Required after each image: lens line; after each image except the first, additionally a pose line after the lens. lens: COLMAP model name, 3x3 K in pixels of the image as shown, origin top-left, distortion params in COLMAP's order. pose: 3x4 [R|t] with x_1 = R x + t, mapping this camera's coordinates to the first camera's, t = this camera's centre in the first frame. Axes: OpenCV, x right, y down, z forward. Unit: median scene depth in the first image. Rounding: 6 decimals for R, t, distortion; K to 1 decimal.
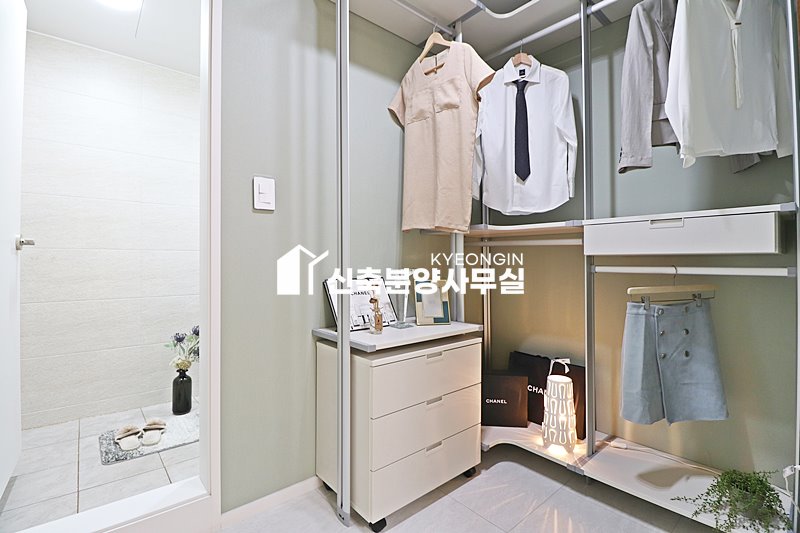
lens RADIAL K [[370.3, 0, 397.6], [0, 370.3, 261.3], [0, 0, 1]] dist [-0.007865, -0.009508]
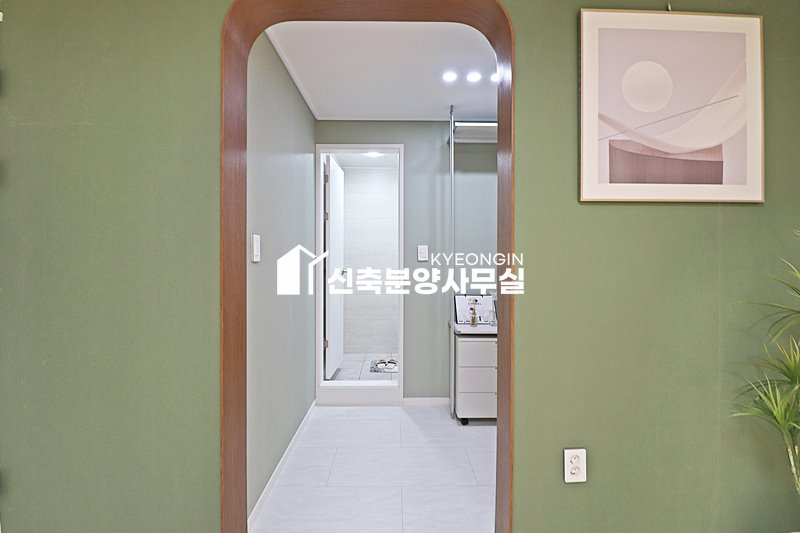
lens RADIAL K [[370.3, 0, 398.5], [0, 370.3, 263.6], [0, 0, 1]] dist [-0.007865, -0.009508]
pose [[0.770649, 0.015365, -0.637075, 0.580457], [0.006104, 0.999485, 0.031489, -0.129432], [0.637231, -0.028155, 0.770159, -0.465201]]
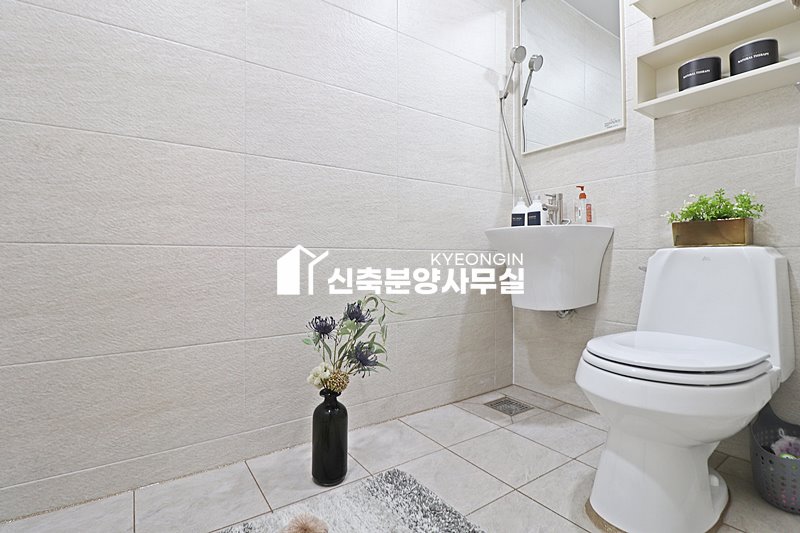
lens RADIAL K [[370.3, 0, 399.3], [0, 370.3, 268.4], [0, 0, 1]] dist [-0.007865, -0.009508]
pose [[0.992360, -0.000407, -0.123377, -0.447910], [0.001889, 0.999927, 0.011896, 0.130577], [0.123364, -0.012039, 0.992289, 0.545487]]
